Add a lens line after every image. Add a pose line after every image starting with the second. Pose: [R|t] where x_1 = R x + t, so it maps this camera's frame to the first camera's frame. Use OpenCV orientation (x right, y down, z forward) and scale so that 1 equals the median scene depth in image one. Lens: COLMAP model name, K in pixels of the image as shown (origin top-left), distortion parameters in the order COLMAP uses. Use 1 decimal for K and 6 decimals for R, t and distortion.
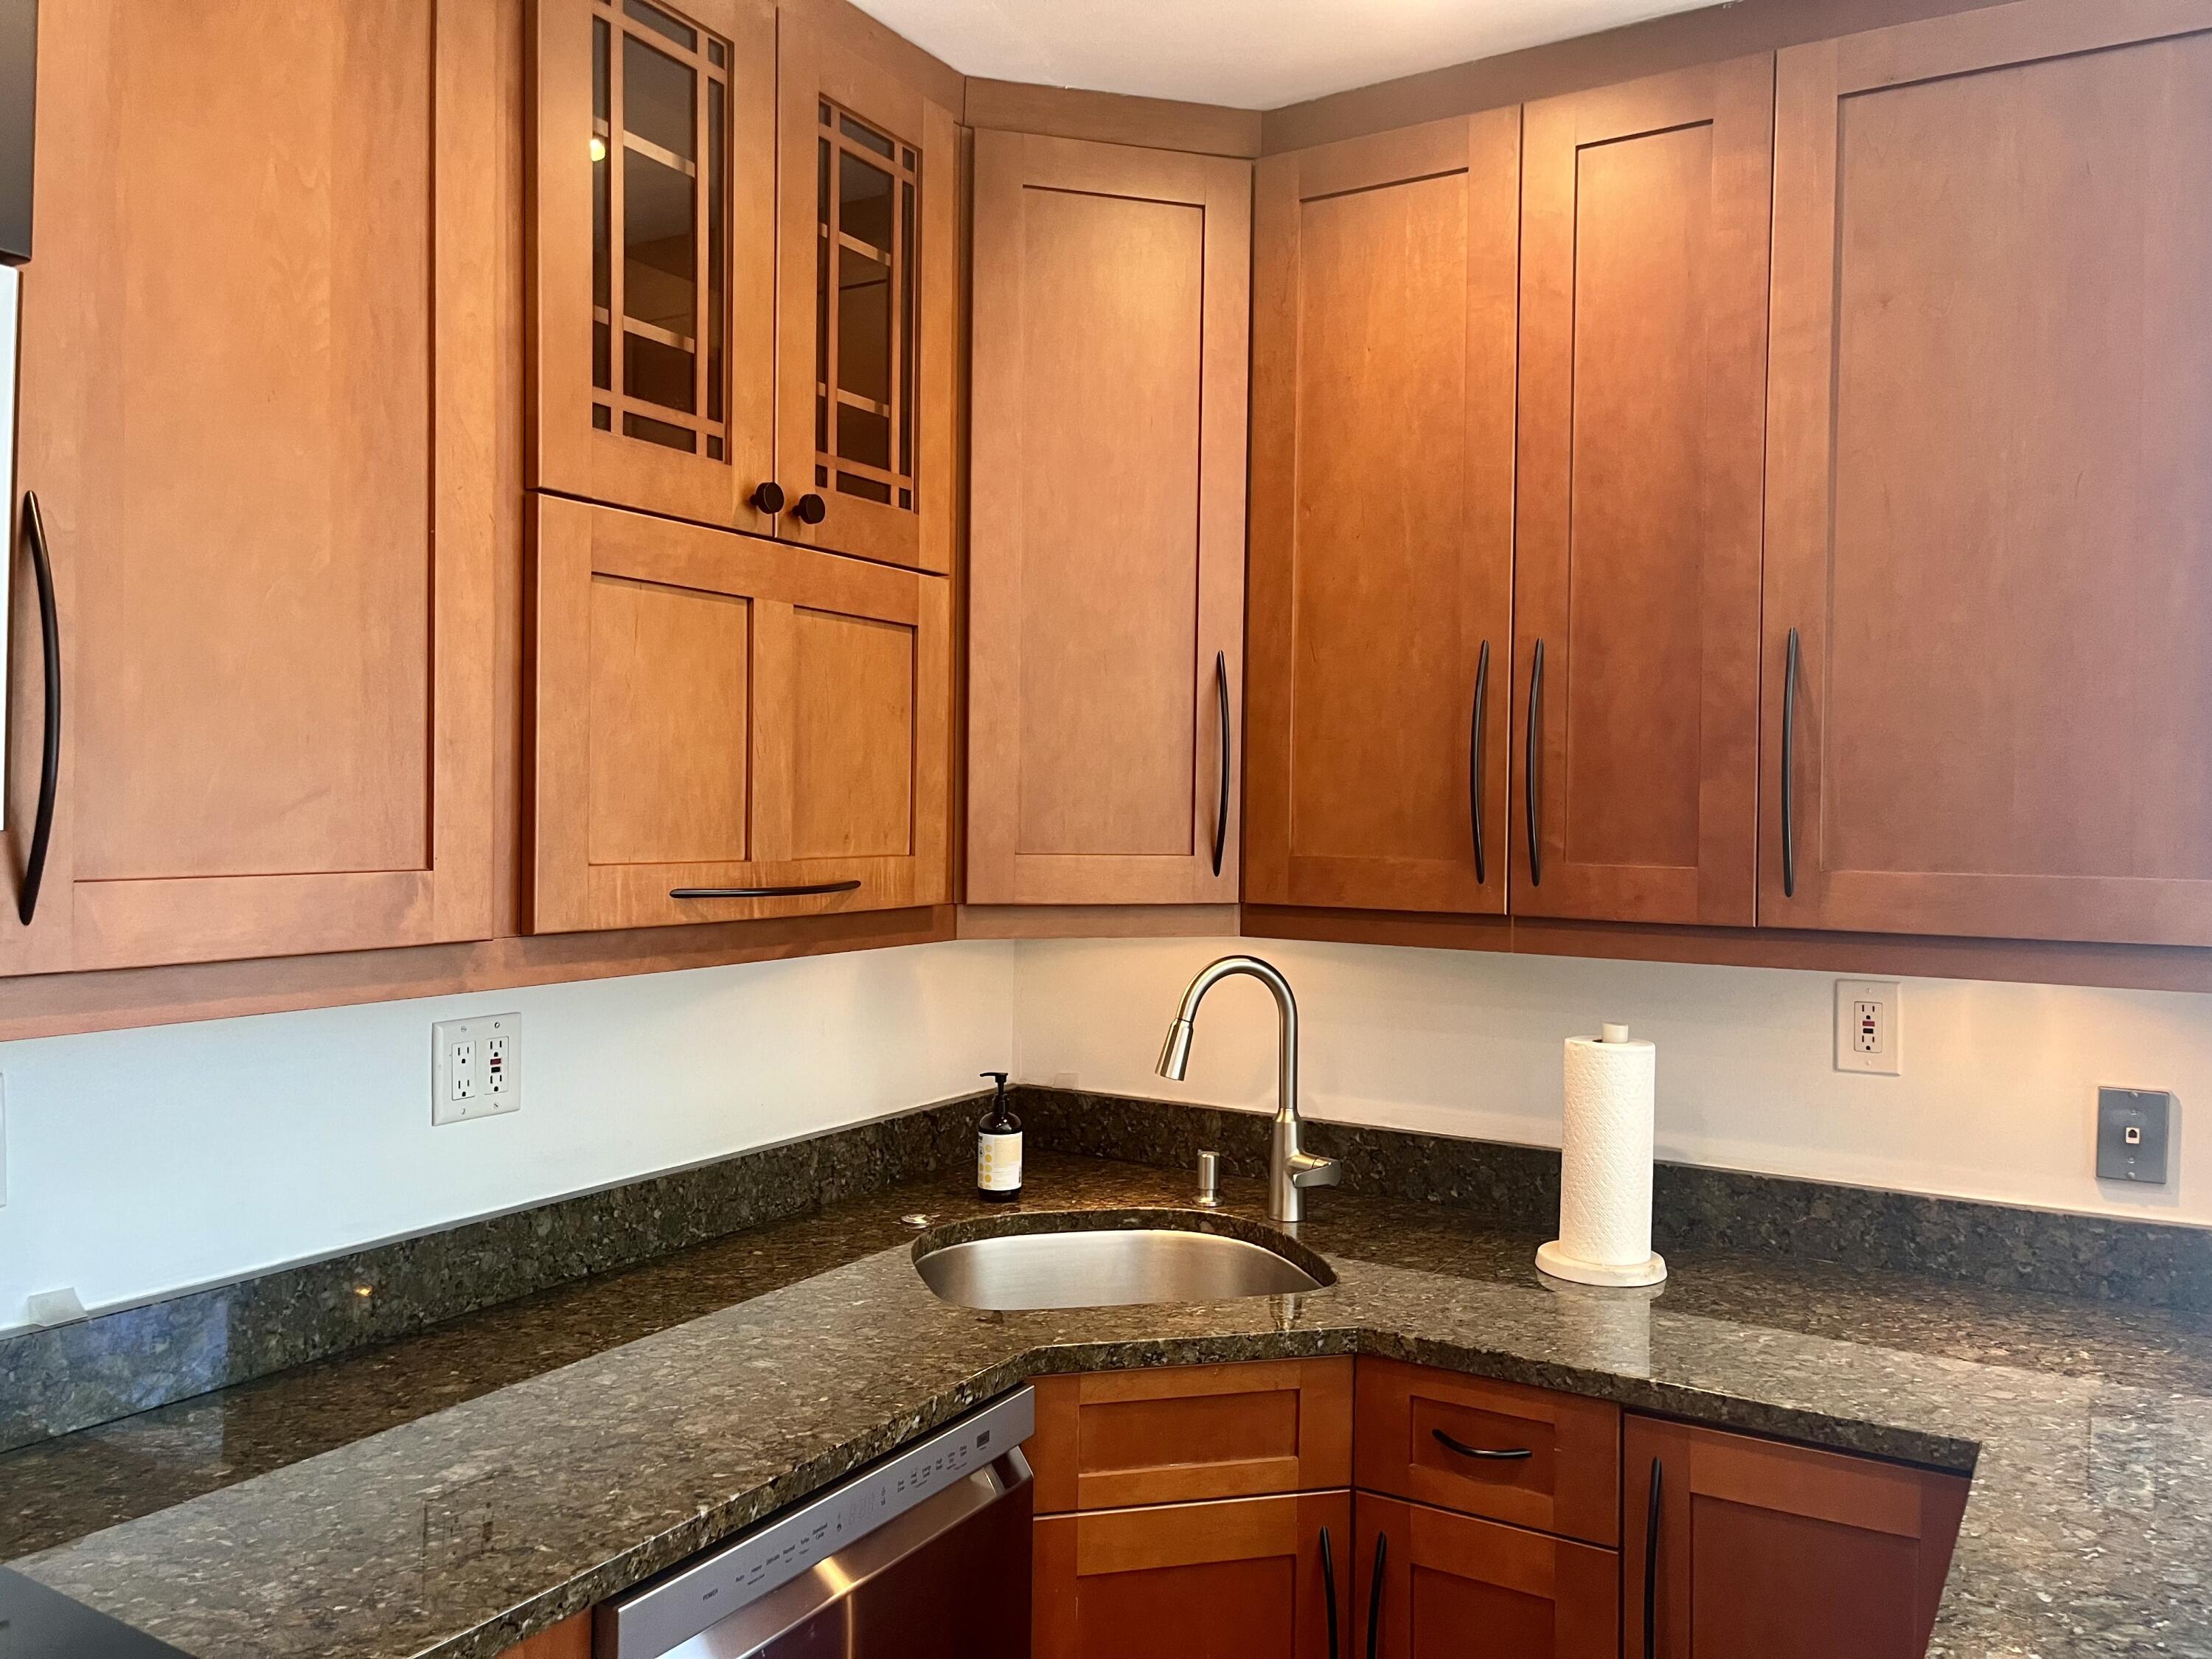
lens RADIAL K [[1681.2, 0, 1113.8], [0, 1681.2, 824.4], [0, 0, 1]] dist [0.062895, -0.071474]
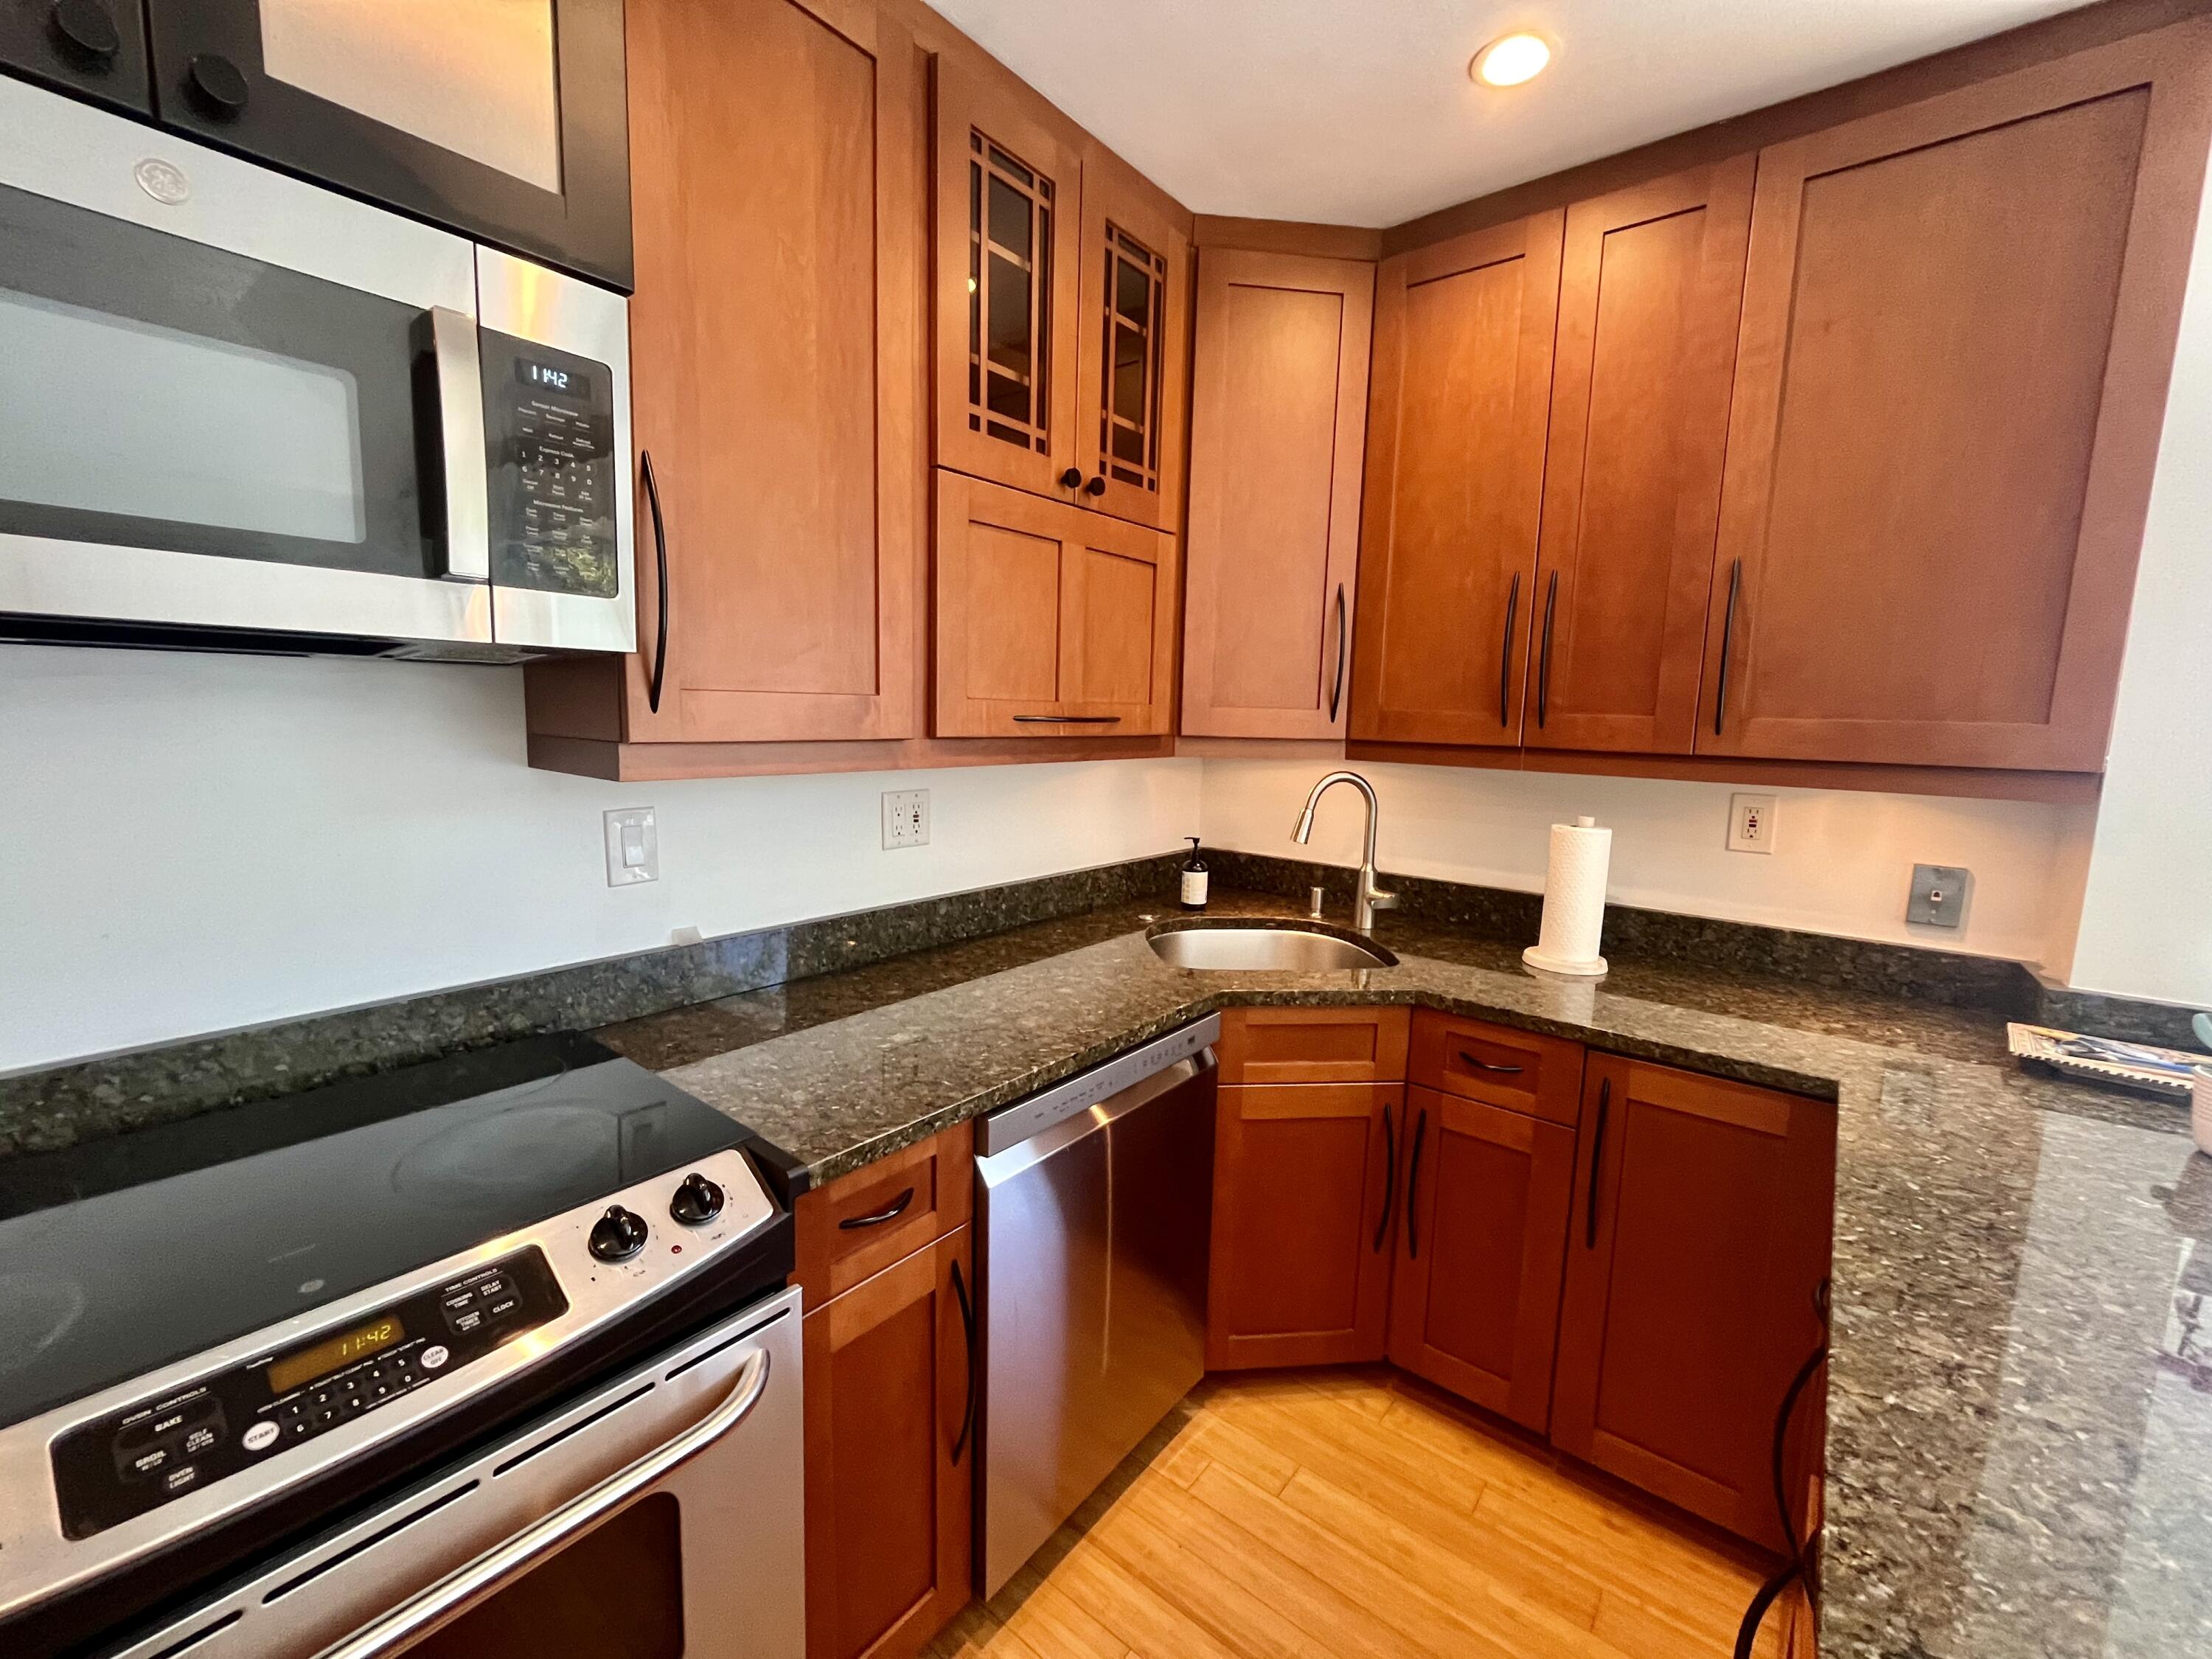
lens RADIAL K [[905.7, 0, 1110.6], [0, 905.7, 826.3], [0, 0, 1]] dist [-0.000308, -0.000047]
pose [[0.990264, 0.032169, -0.135436, -0.036271], [-0.016305, 0.993039, 0.116654, 0.037697], [0.138246, -0.113310, 0.983895, 0.099452]]
